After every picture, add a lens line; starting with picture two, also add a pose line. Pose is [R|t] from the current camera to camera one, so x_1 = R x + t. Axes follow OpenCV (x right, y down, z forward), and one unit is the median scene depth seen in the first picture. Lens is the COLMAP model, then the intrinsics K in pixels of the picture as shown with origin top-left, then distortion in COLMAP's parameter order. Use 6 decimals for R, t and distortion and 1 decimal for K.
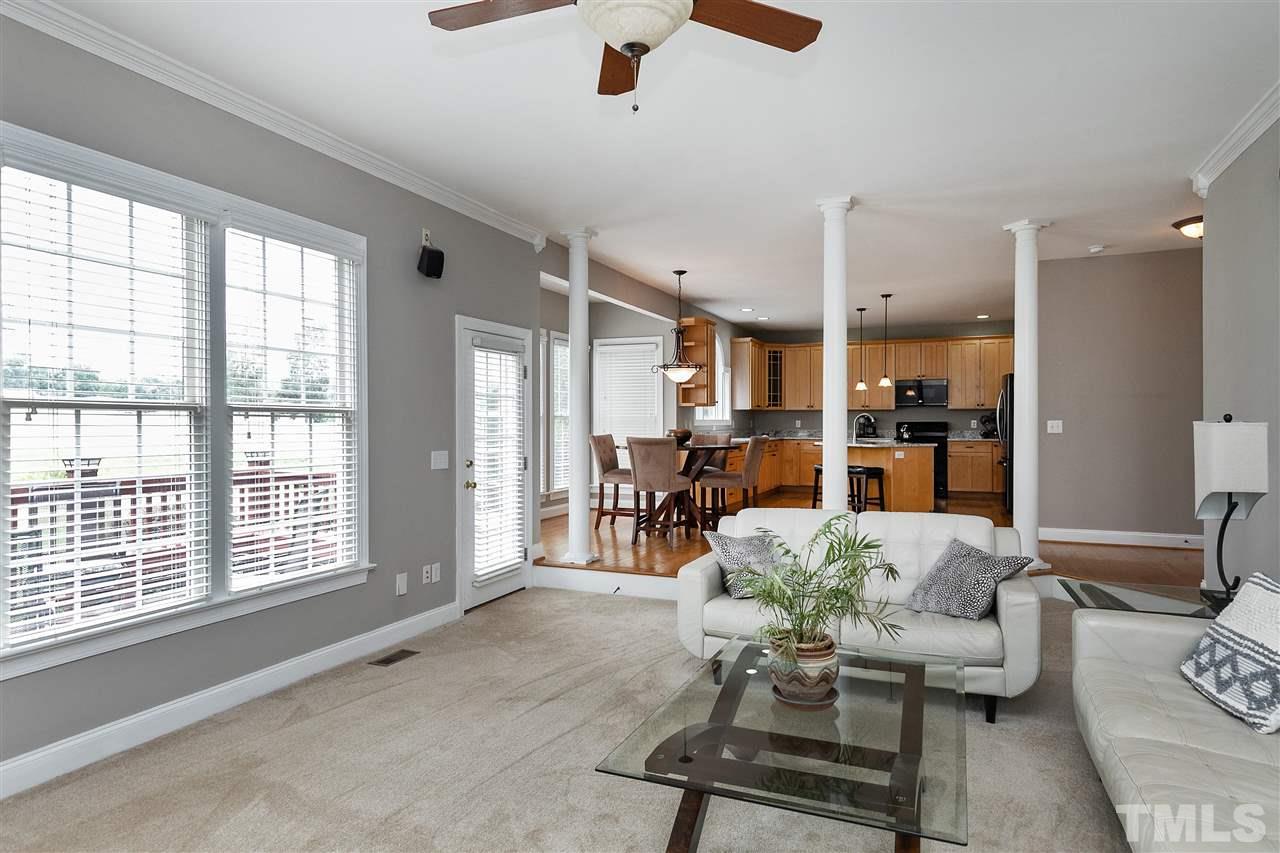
lens RADIAL K [[728.0, 0, 640.0], [0, 728.0, 426.5], [0, 0, 1]] dist [0.064950, -0.000038]
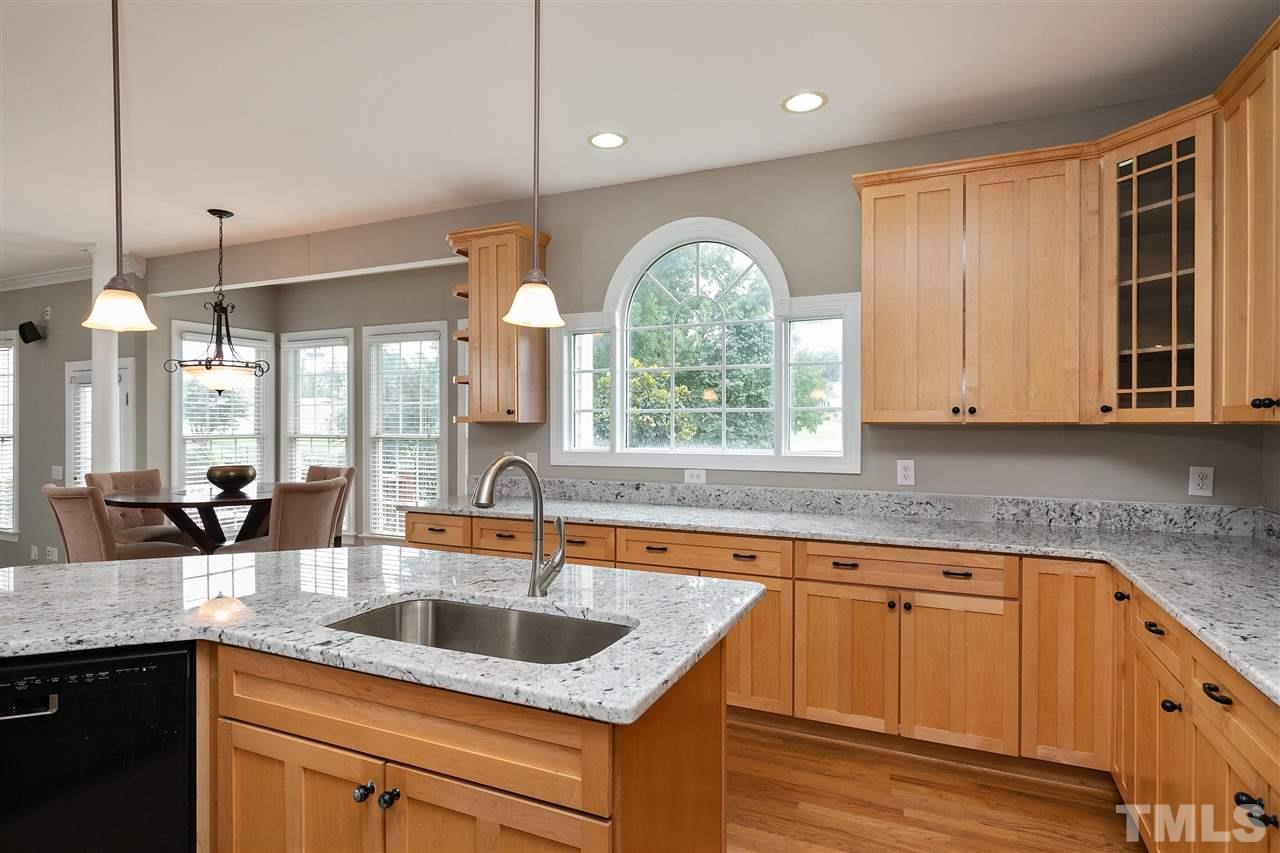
lens RADIAL K [[682.6, 0, 640.0], [0, 682.6, 426.5], [0, 0, 1]] dist [-0.006548, -0.000587]
pose [[-0.016170, 0.013612, -0.999777, 0.419304], [-0.003348, 0.999901, 0.013668, -0.025732], [0.999864, 0.003568, -0.016123, 0.913329]]
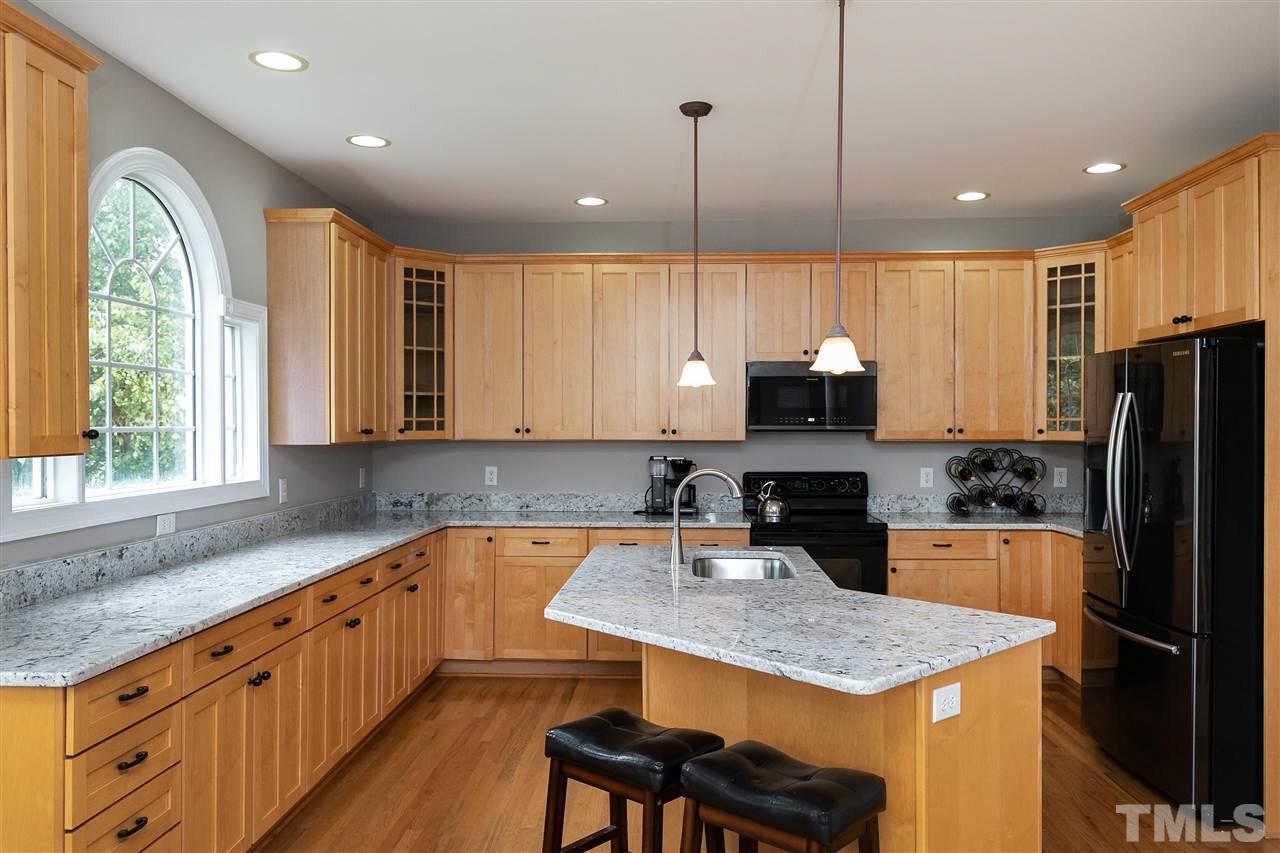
lens RADIAL K [[936.9, 0, 640.0], [0, 936.9, 426.5], [0, 0, 1]] dist [0.002888, 0.000667]
pose [[0.936654, -0.000174, 0.350255, 0.133879], [0.002331, 0.999981, -0.005737, -0.028180], [-0.350248, 0.006190, 0.936637, 0.585575]]
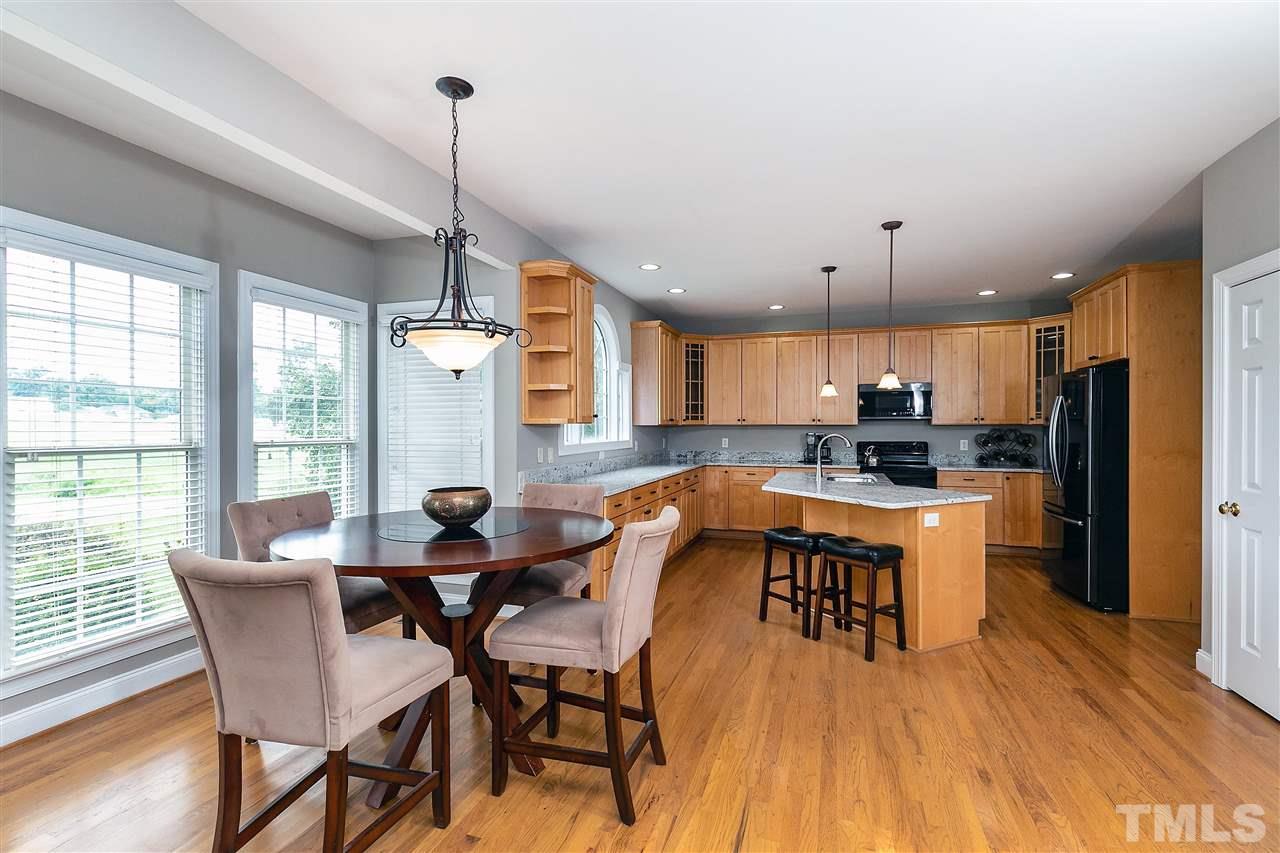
lens RADIAL K [[580.4, 0, 640.0], [0, 580.4, 426.5], [0, 0, 1]] dist [0.034373, -0.000206]
pose [[0.995923, -0.000659, 0.090200, 0.083295], [0.001293, 0.999975, -0.006967, -0.018061], [-0.090193, 0.007055, 0.995899, 0.454870]]
